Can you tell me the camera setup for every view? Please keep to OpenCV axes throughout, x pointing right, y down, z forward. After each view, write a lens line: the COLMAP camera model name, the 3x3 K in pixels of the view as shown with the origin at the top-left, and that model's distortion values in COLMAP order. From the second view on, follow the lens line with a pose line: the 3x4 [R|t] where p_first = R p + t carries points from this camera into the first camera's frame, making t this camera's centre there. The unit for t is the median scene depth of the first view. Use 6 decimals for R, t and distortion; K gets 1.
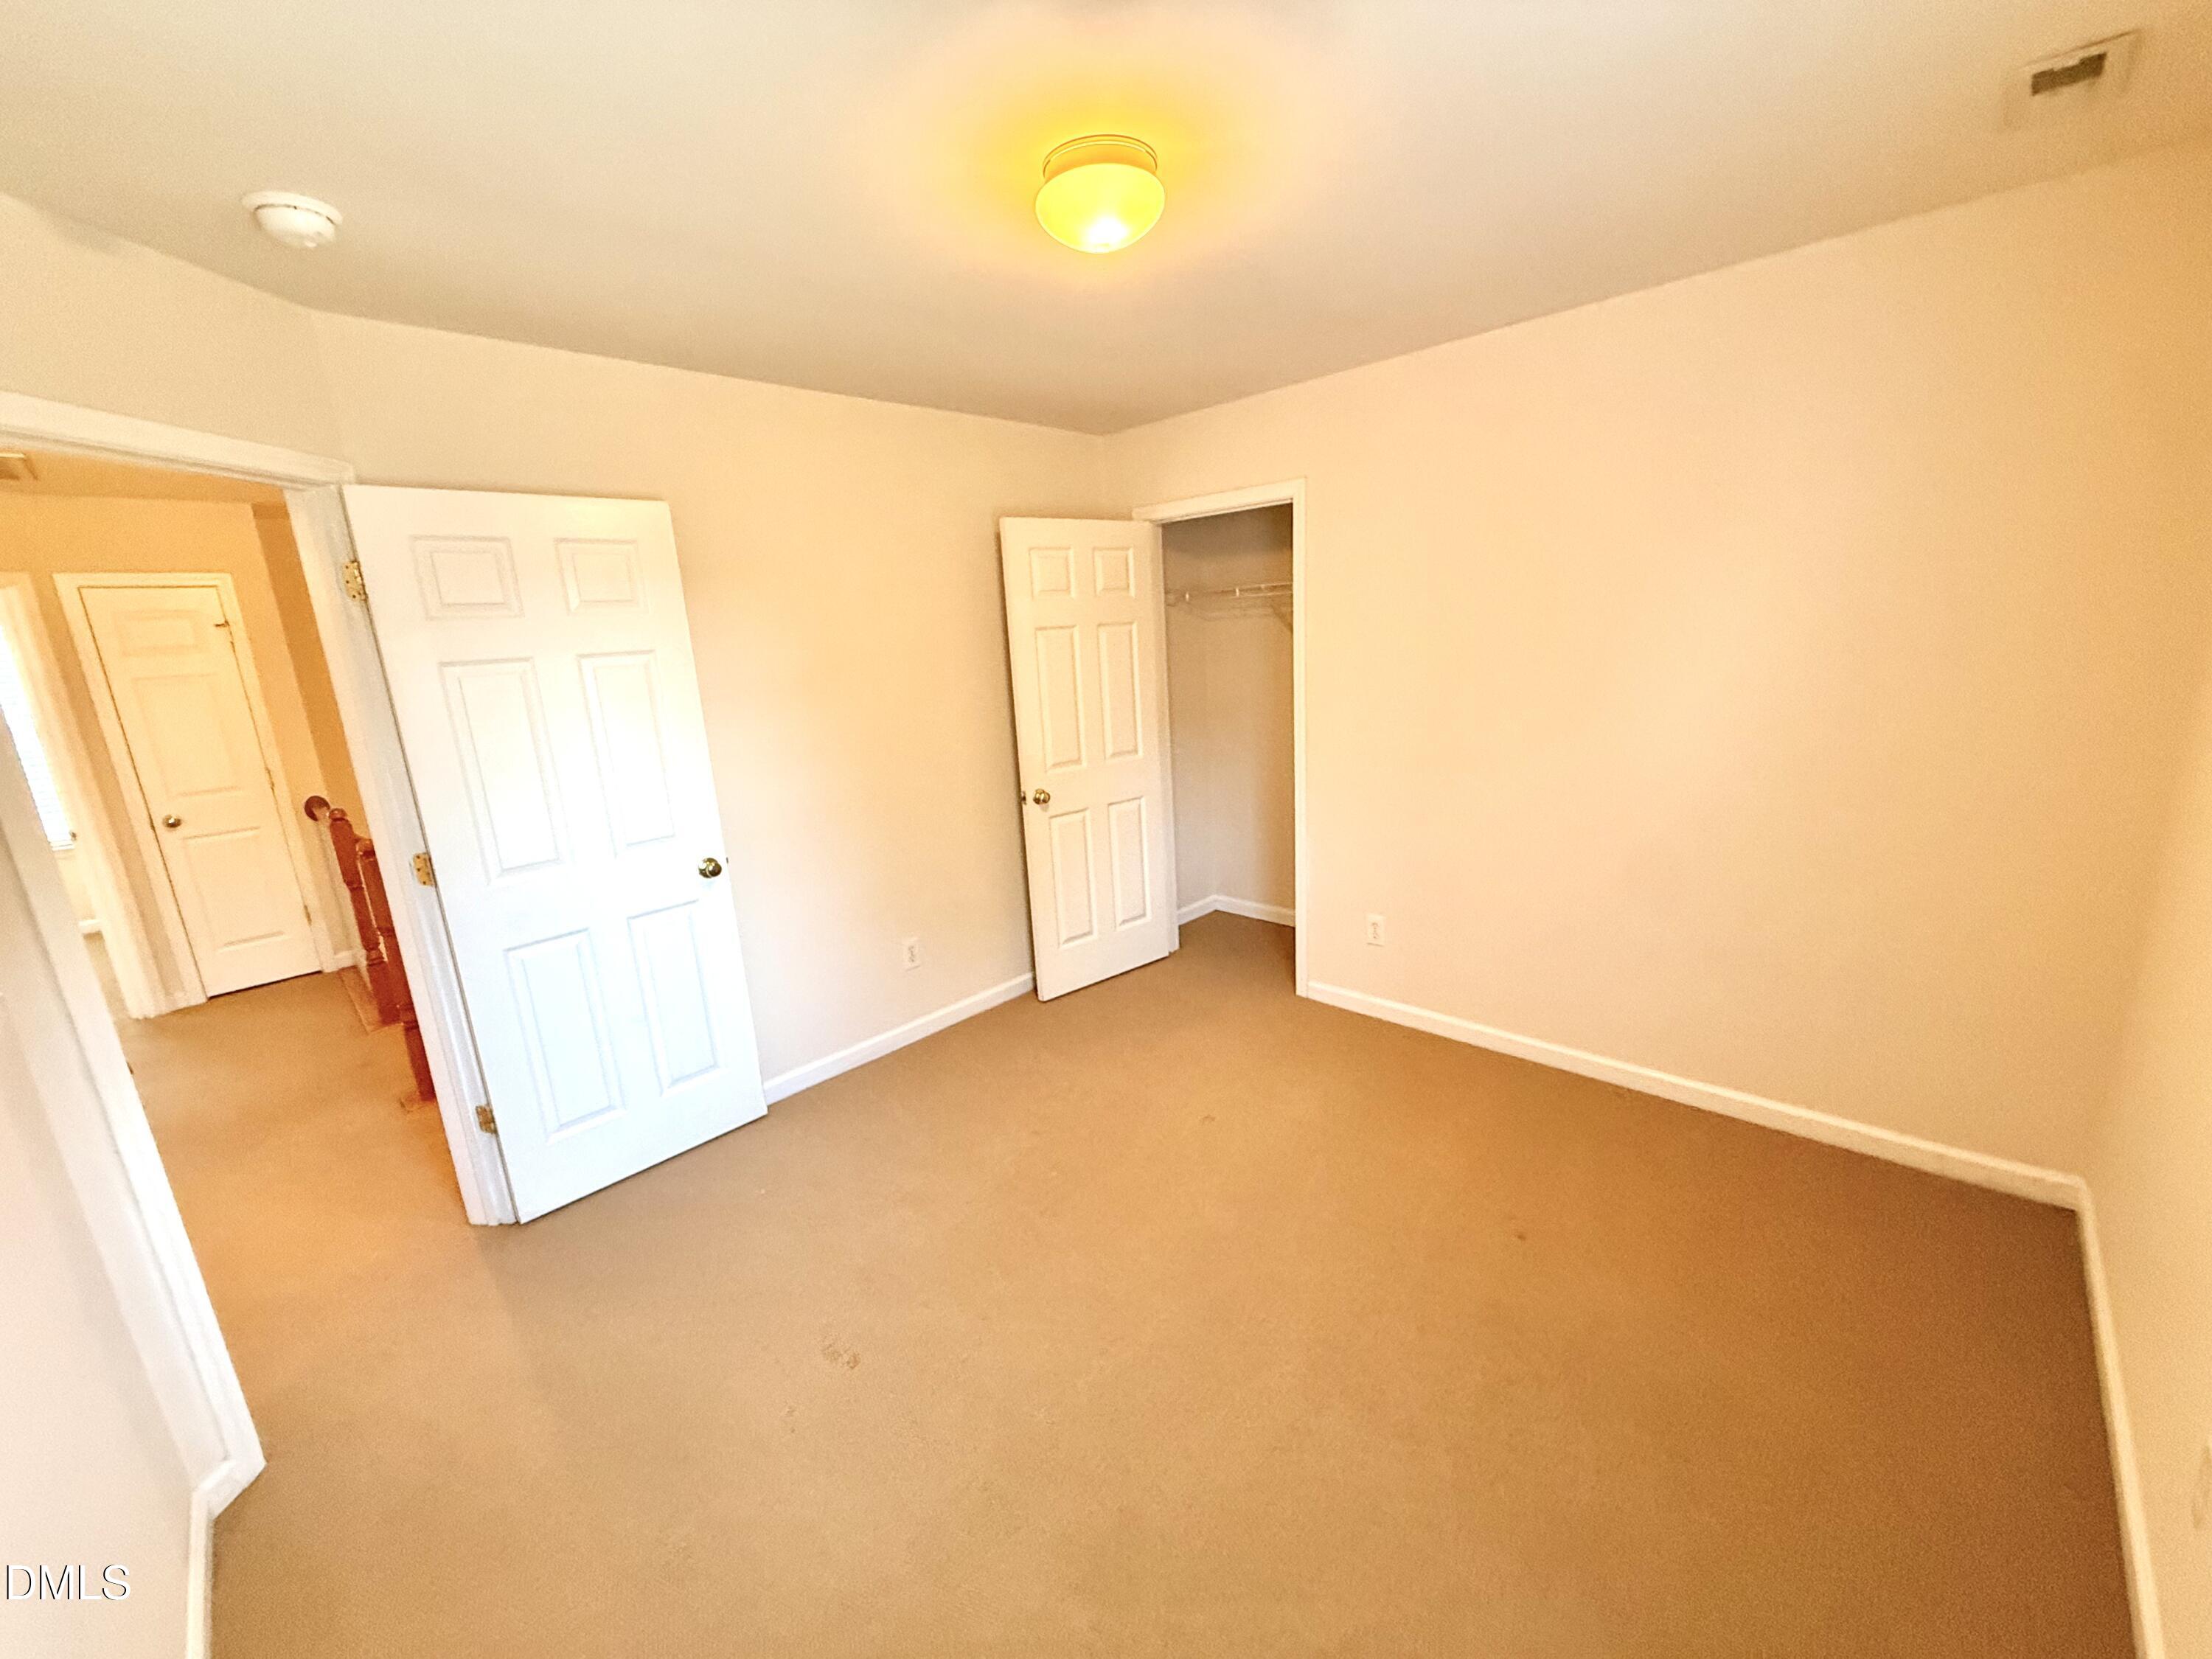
lens RADIAL K [[881.2, 0, 1107.9], [0, 881.2, 830.4], [0, 0, 1]] dist [-0.002806, 0.000661]
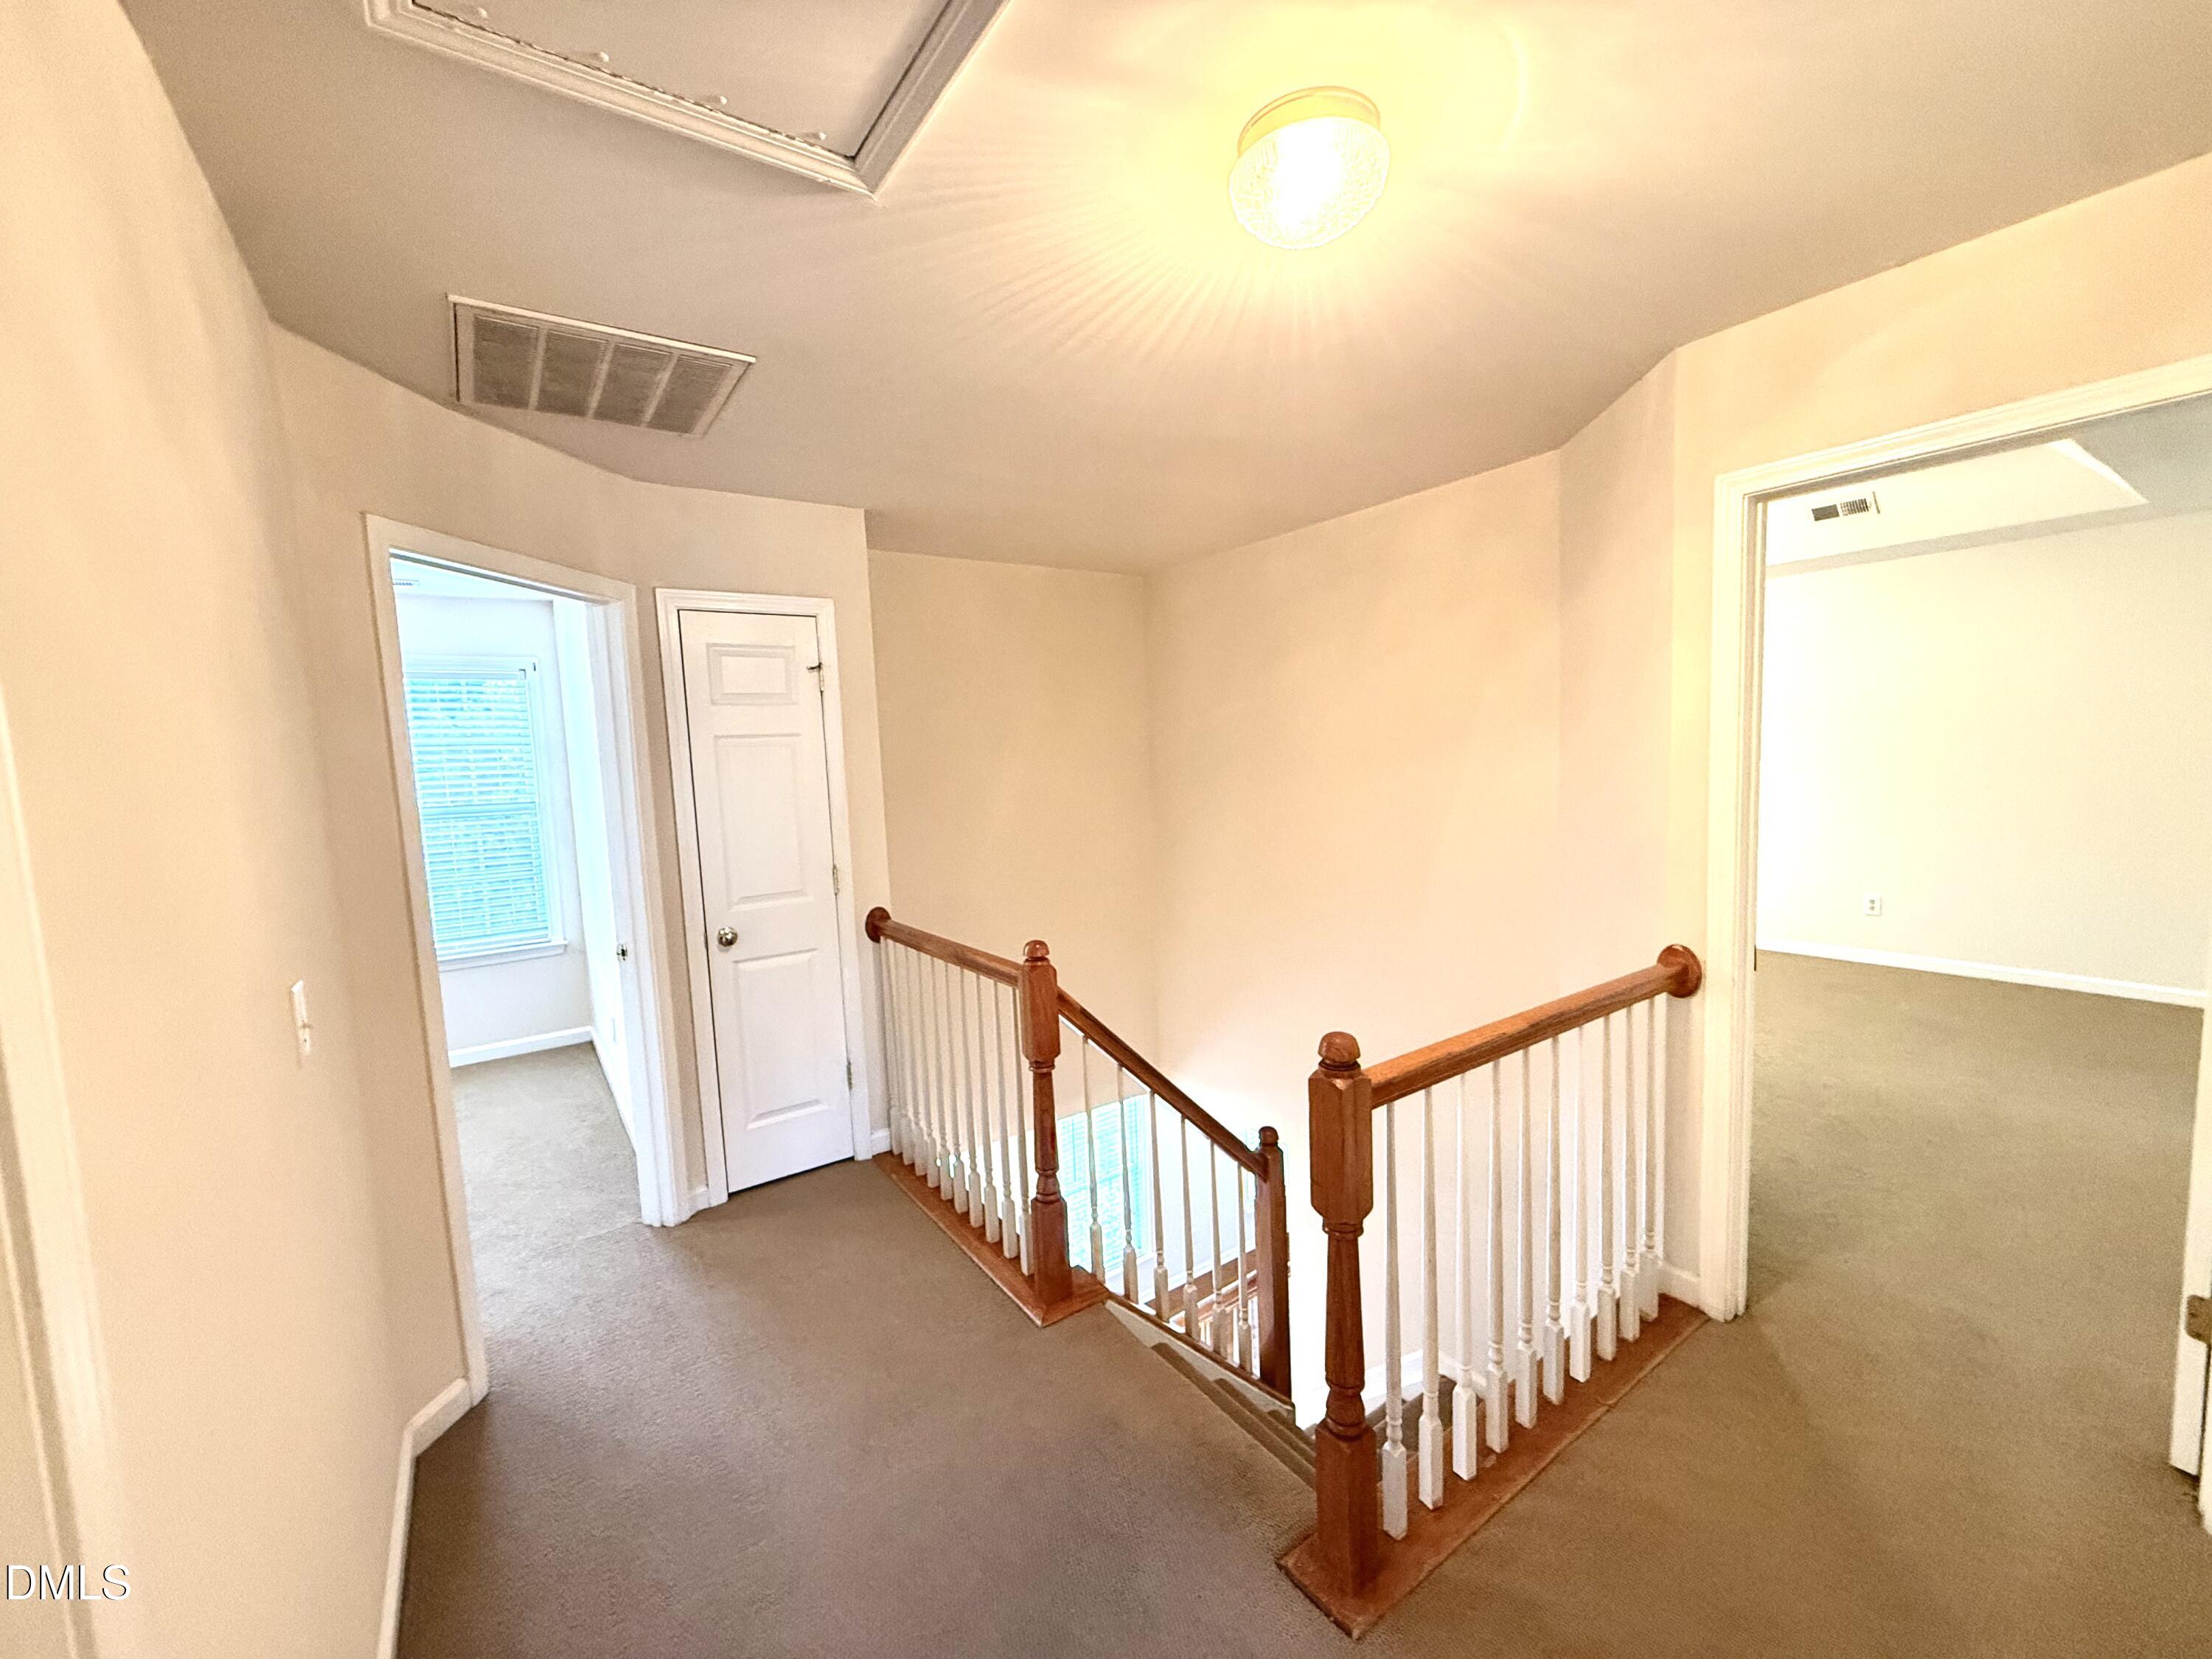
lens RADIAL K [[881.2, 0, 1112.0], [0, 881.2, 825.7], [0, 0, 1]] dist [-0.002806, 0.000661]
pose [[0.982476, 0.032401, -0.183552, -0.627175], [-0.056128, 0.990494, -0.125585, -0.026747], [0.177738, 0.133686, 0.974955, 0.350733]]
